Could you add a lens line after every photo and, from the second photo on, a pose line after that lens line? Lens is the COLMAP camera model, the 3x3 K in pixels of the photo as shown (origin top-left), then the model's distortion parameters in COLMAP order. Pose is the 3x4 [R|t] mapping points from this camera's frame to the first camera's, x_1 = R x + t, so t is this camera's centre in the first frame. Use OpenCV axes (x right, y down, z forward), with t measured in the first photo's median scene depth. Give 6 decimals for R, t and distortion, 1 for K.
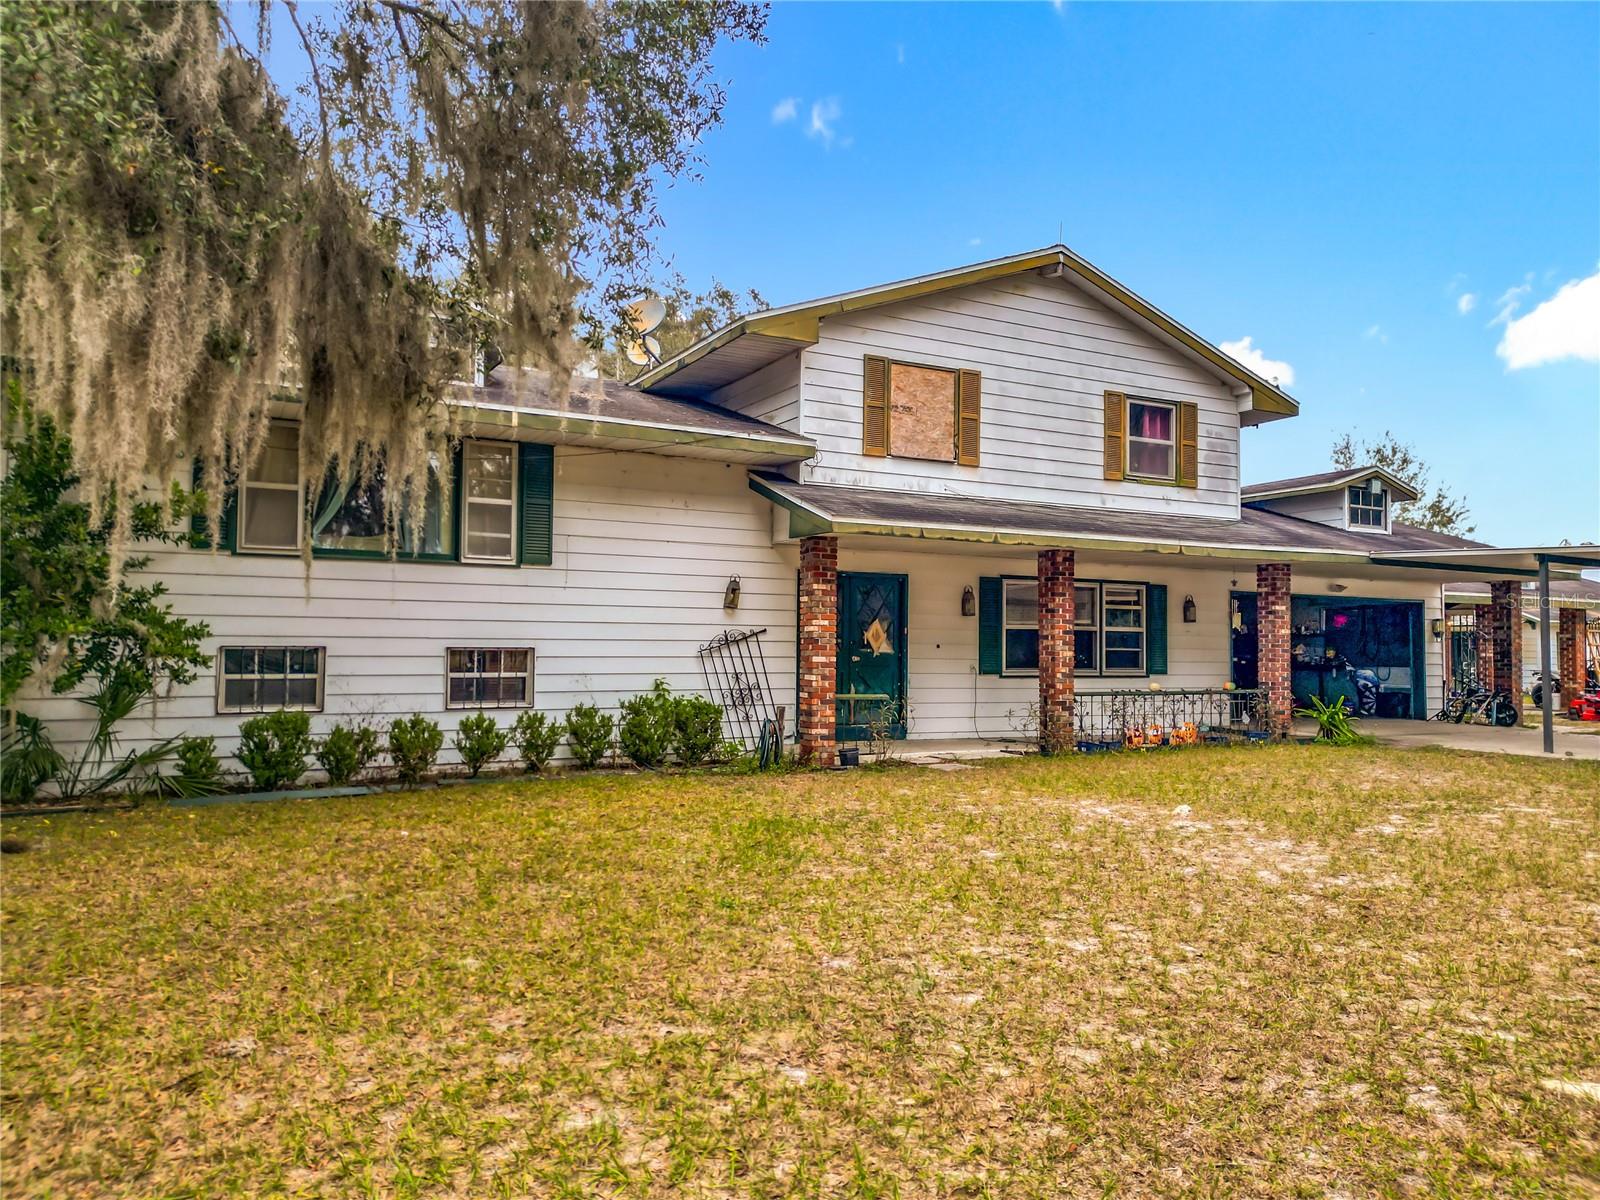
lens RADIAL K [[1118.0, 0, 794.8], [0, 1118.0, 597.8], [0, 0, 1]] dist [0.067322, -0.063850]
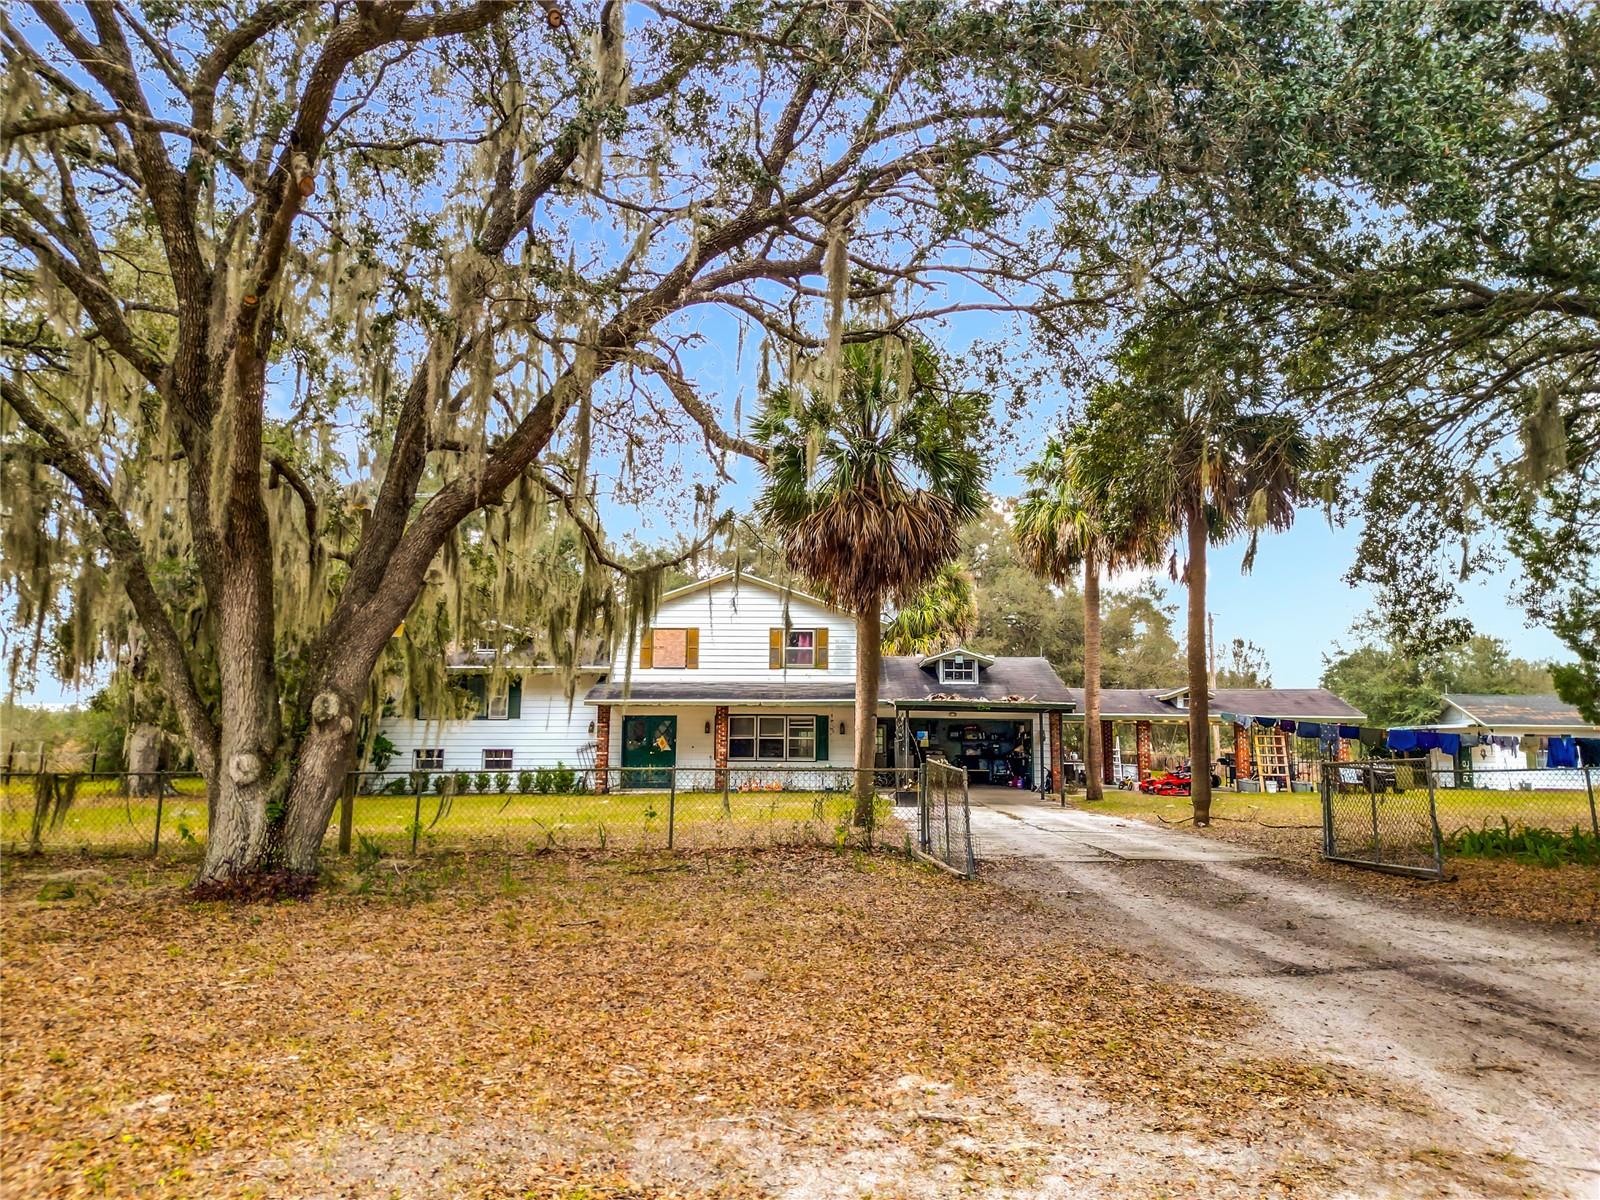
lens RADIAL K [[1104.9, 0, 797.1], [0, 1104.9, 578.0], [0, 0, 1]] dist [0.075680, -0.071536]
pose [[0.870899, -0.076858, -0.485415, 1.465423], [0.023876, 0.993146, -0.114412, -0.037072], [0.490882, 0.088051, 0.866765, -0.895941]]
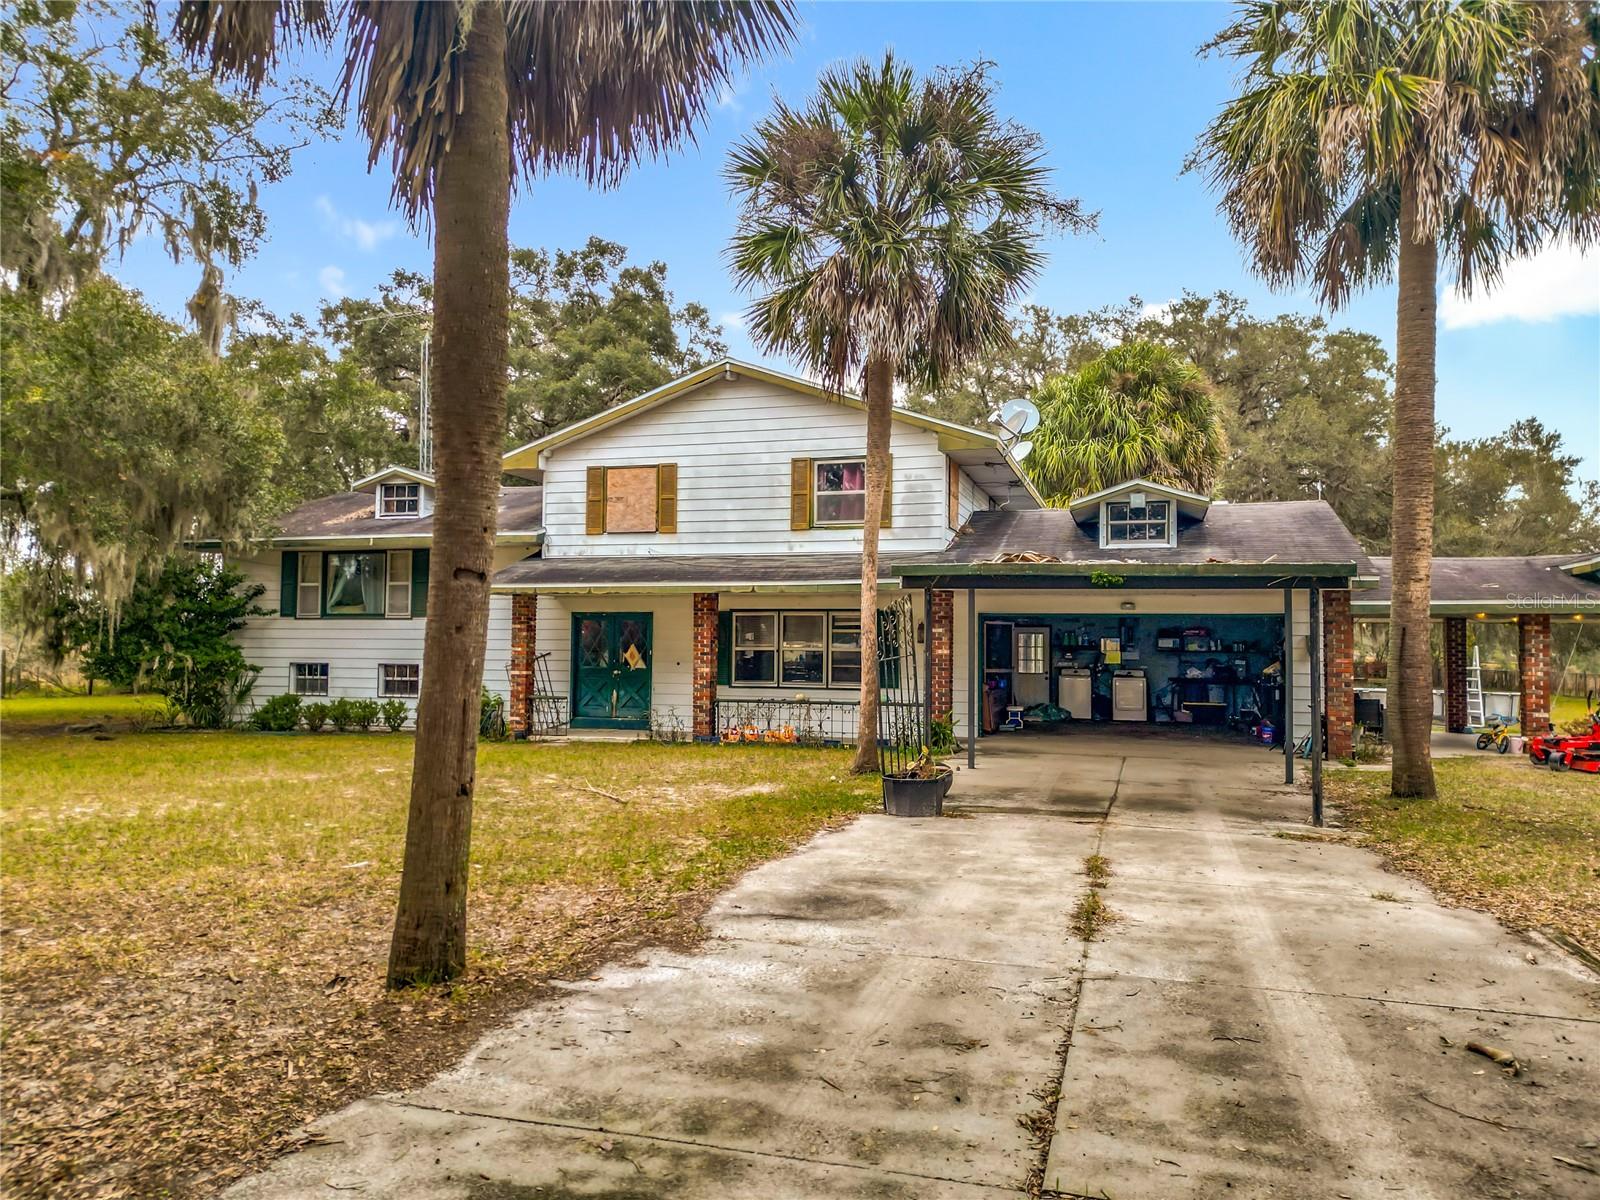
lens RADIAL K [[1118.0, 0, 794.8], [0, 1118.0, 597.8], [0, 0, 1]] dist [0.067322, -0.063850]
pose [[0.714152, -0.035543, -0.699087, 1.218059], [0.029775, 0.999349, -0.020391, -0.005408], [0.699357, -0.006253, 0.714745, 0.125732]]
